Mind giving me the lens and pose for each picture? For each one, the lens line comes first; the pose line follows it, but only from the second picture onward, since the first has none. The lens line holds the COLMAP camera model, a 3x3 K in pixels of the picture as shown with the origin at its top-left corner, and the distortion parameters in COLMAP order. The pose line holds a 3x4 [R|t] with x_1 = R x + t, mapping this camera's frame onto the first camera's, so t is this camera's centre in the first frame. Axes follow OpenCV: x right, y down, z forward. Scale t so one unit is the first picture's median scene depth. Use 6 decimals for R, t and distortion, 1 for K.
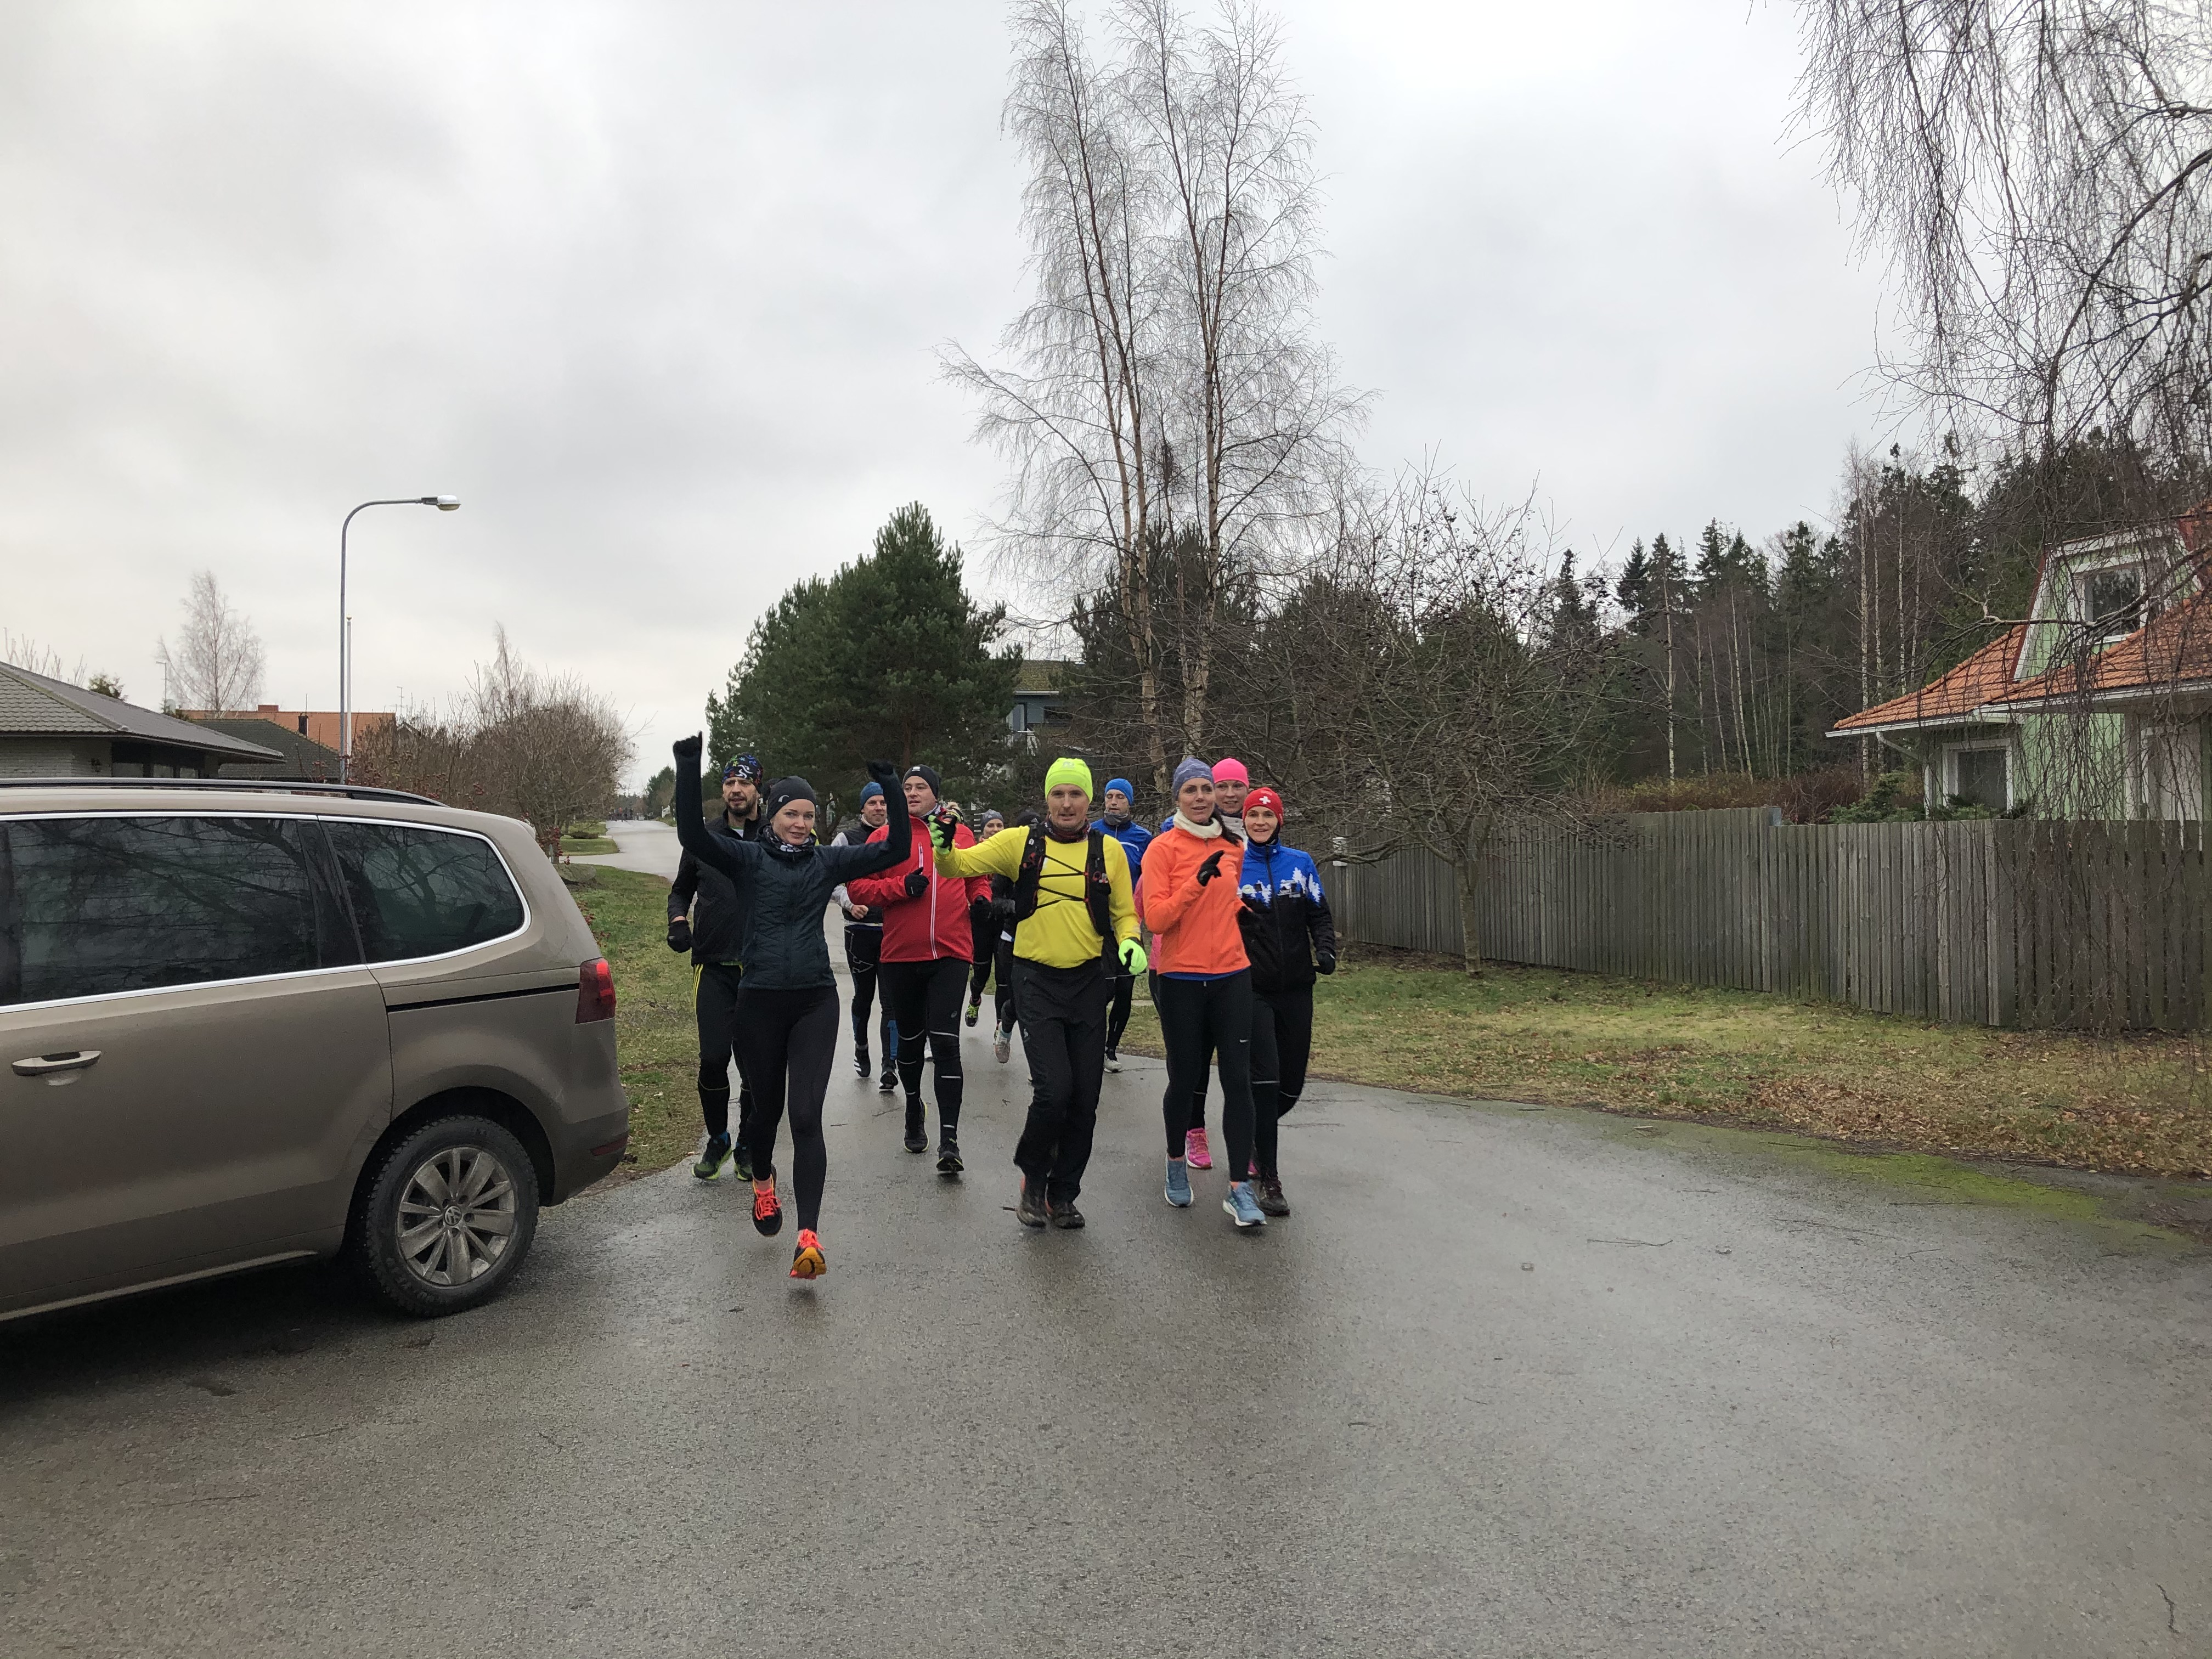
lens RADIAL K [[1894.1, 0, 1050.5], [0, 1894.1, 807.4], [0, 0, 1]] dist [-0.010296, 0.003238]
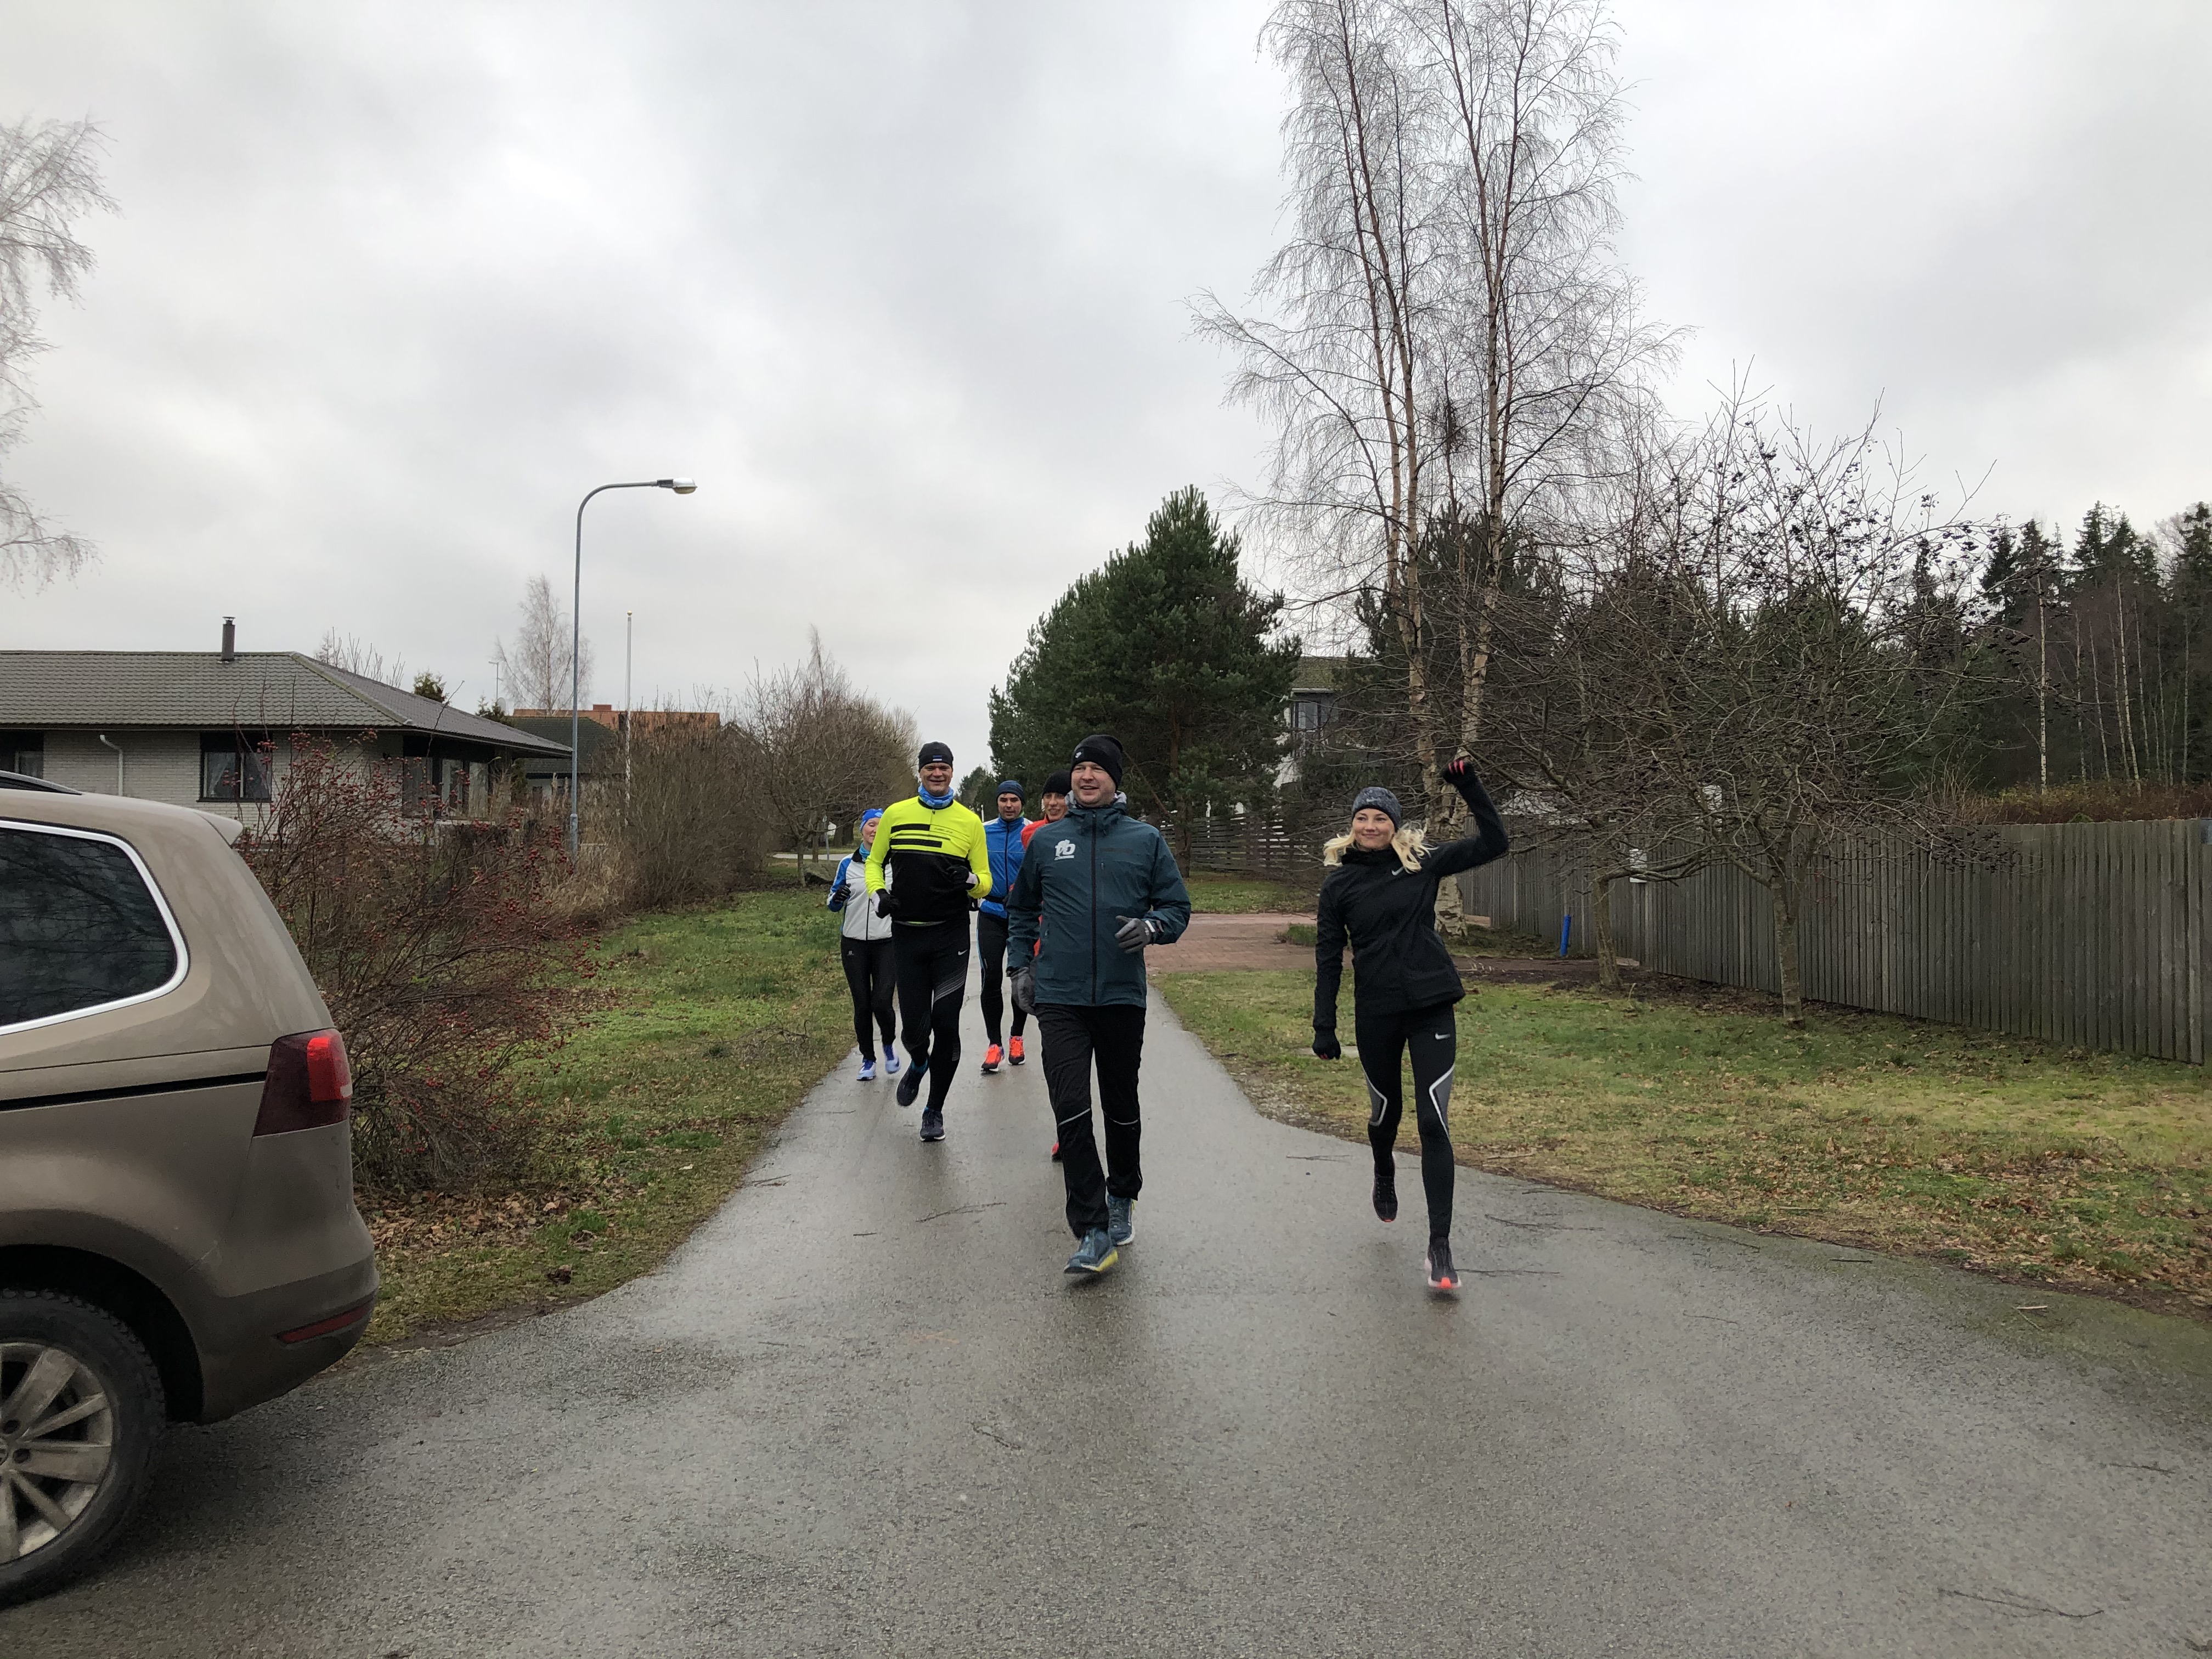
lens RADIAL K [[1888.4, 0, 1079.1], [0, 1888.4, 803.0], [0, 0, 1]] dist [-0.005822, -0.004401]
pose [[0.988118, 0.009568, -0.153397, 0.030607], [-0.010203, 0.999942, -0.003352, 0.000537], [0.153356, 0.004878, 0.988159, 0.107956]]
